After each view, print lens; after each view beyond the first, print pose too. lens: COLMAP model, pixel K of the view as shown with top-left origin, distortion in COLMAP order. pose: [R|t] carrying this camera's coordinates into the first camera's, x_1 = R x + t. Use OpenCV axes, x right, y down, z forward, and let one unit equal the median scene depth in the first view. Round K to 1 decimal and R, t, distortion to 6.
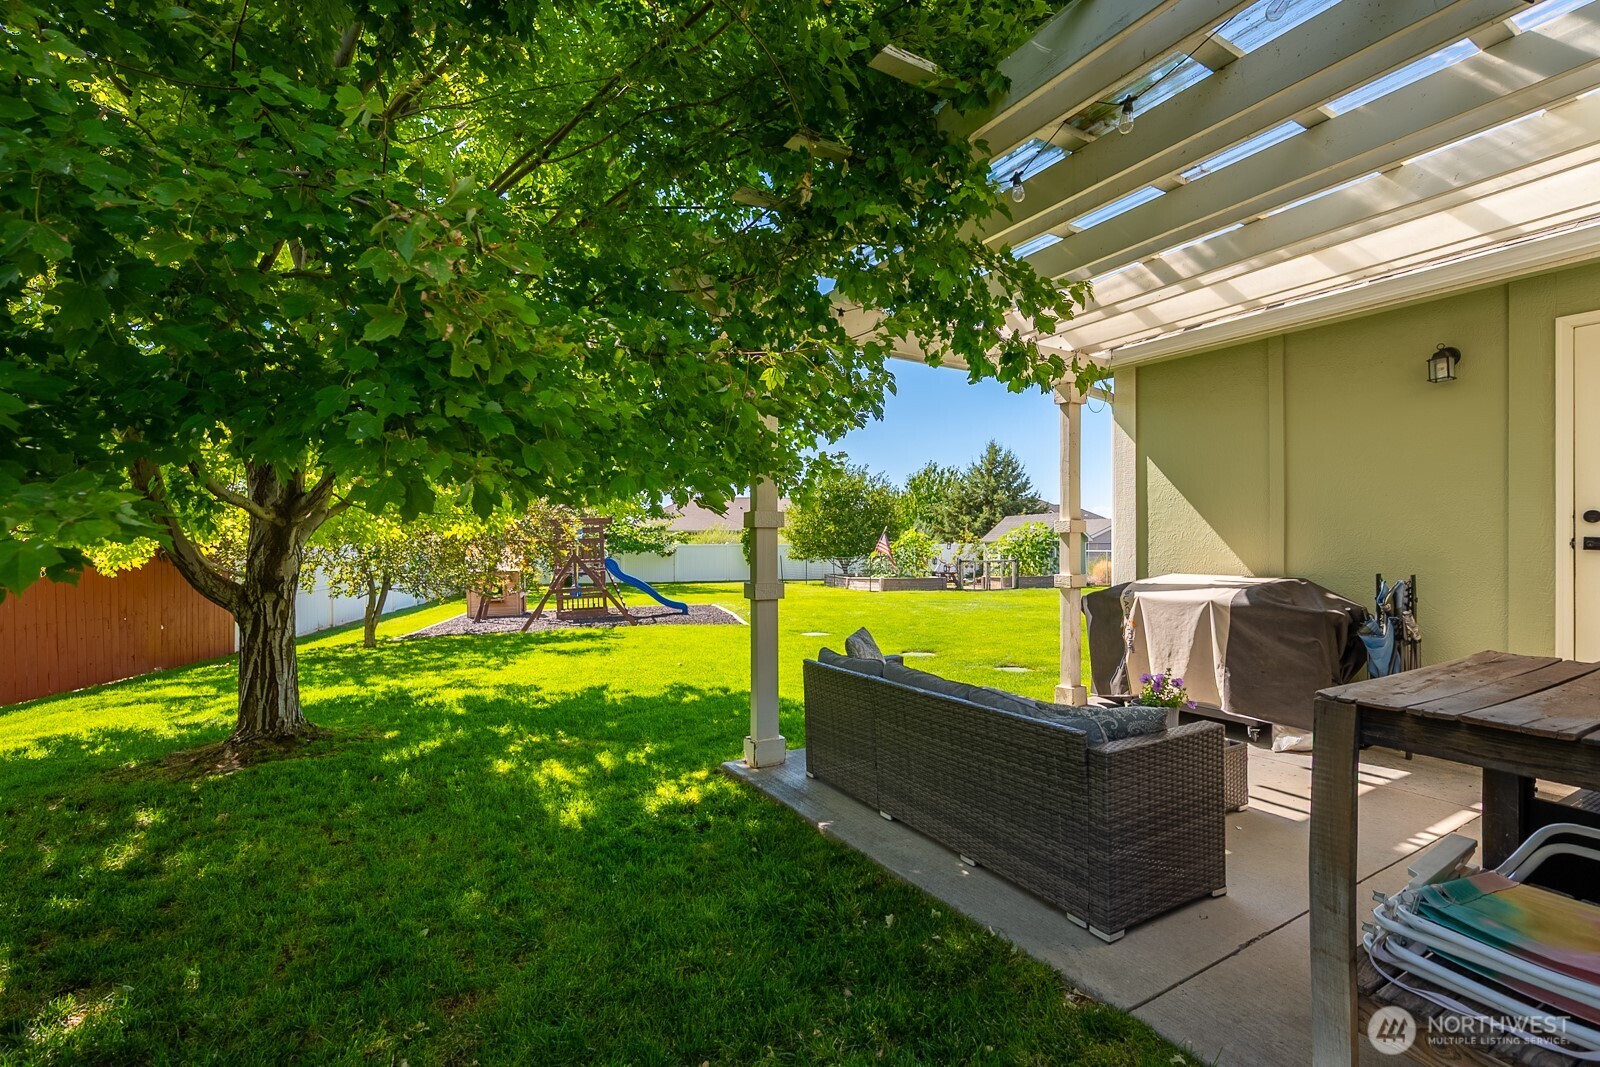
lens RADIAL K [[713.3, 0, 802.3], [0, 713.3, 537.3], [0, 0, 1]] dist [0.000674, 0.000005]
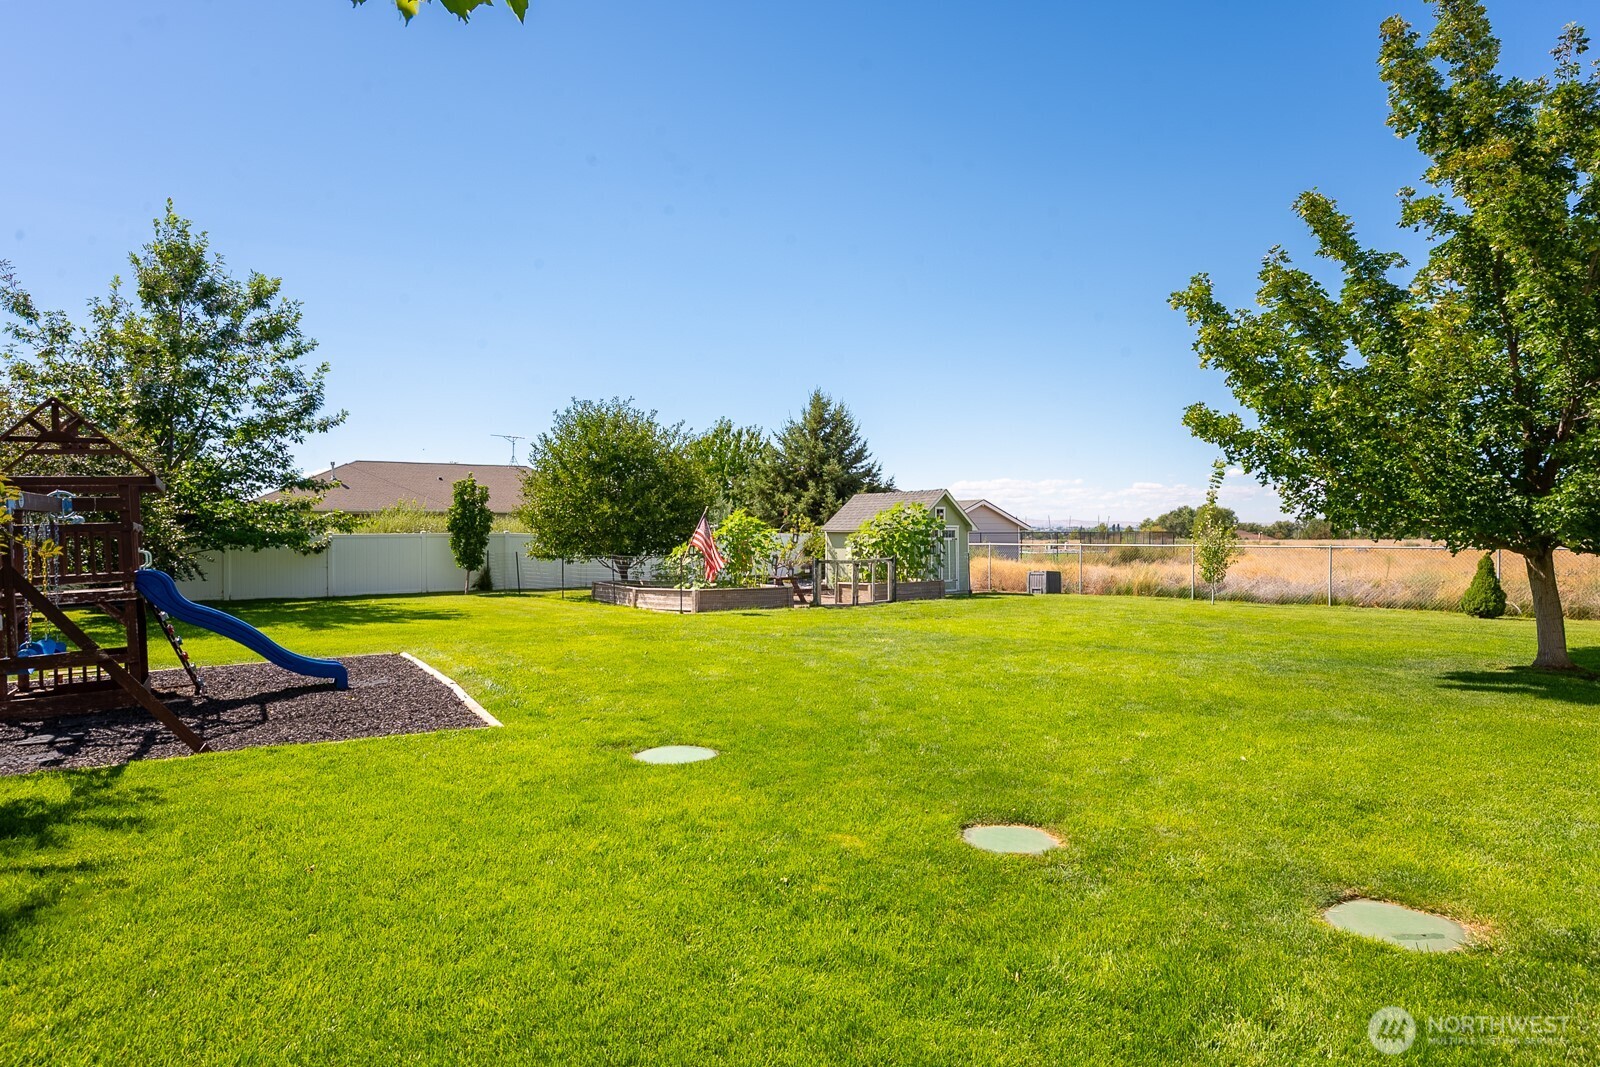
lens RADIAL K [[884.8, 0, 798.0], [0, 884.8, 540.2], [0, 0, 1]] dist [-0.007413, -0.000360]
pose [[0.953617, -0.000013, 0.301021, -0.028498], [-0.005684, 0.999821, 0.018049, -0.000066], [-0.300968, -0.018923, 0.953447, 0.195994]]
